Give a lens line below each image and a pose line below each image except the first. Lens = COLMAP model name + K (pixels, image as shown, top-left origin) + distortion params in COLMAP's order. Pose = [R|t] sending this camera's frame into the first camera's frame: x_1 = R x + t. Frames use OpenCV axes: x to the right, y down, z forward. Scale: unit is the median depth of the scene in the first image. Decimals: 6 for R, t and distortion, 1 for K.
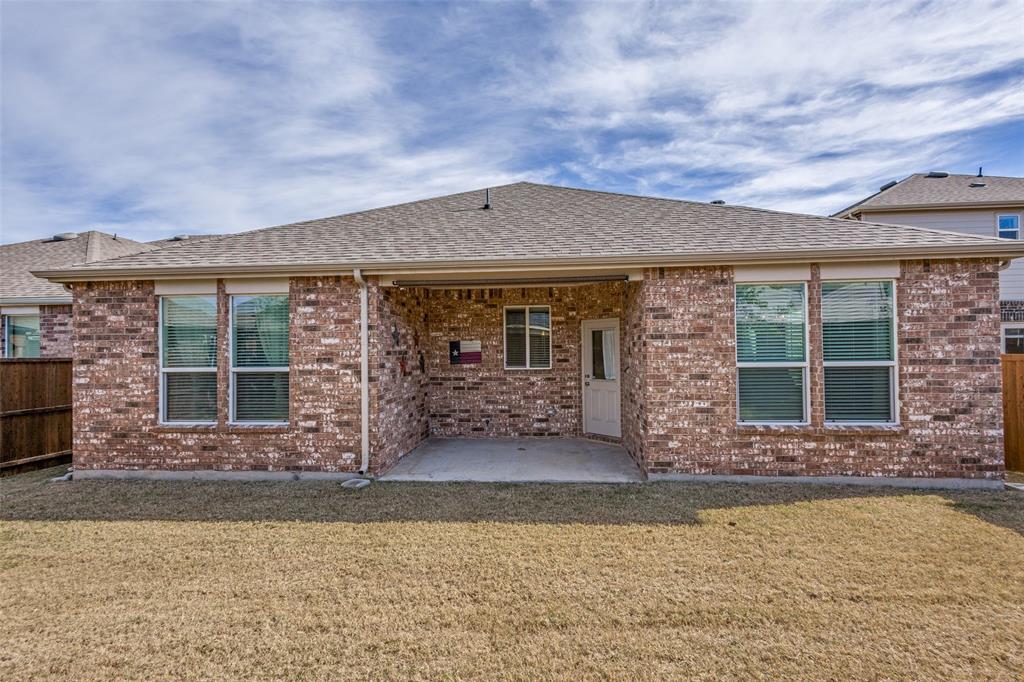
lens RADIAL K [[487.2, 0, 514.5], [0, 487.2, 339.3], [0, 0, 1]] dist [0.001855, -0.000068]
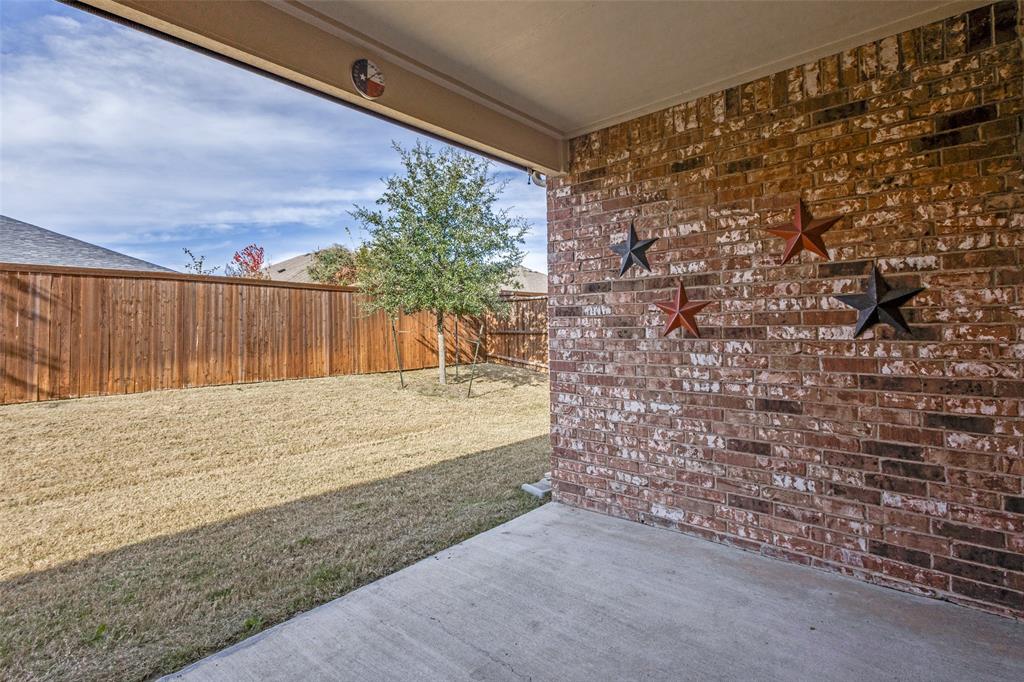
lens RADIAL K [[487.2, 0, 514.5], [0, 487.2, 339.3], [0, 0, 1]] dist [0.001855, -0.000068]
pose [[-0.563638, 0.027415, -0.825567, 0.205645], [0.032635, 0.999408, 0.010907, 0.069297], [0.825377, -0.020795, -0.564198, 1.131275]]
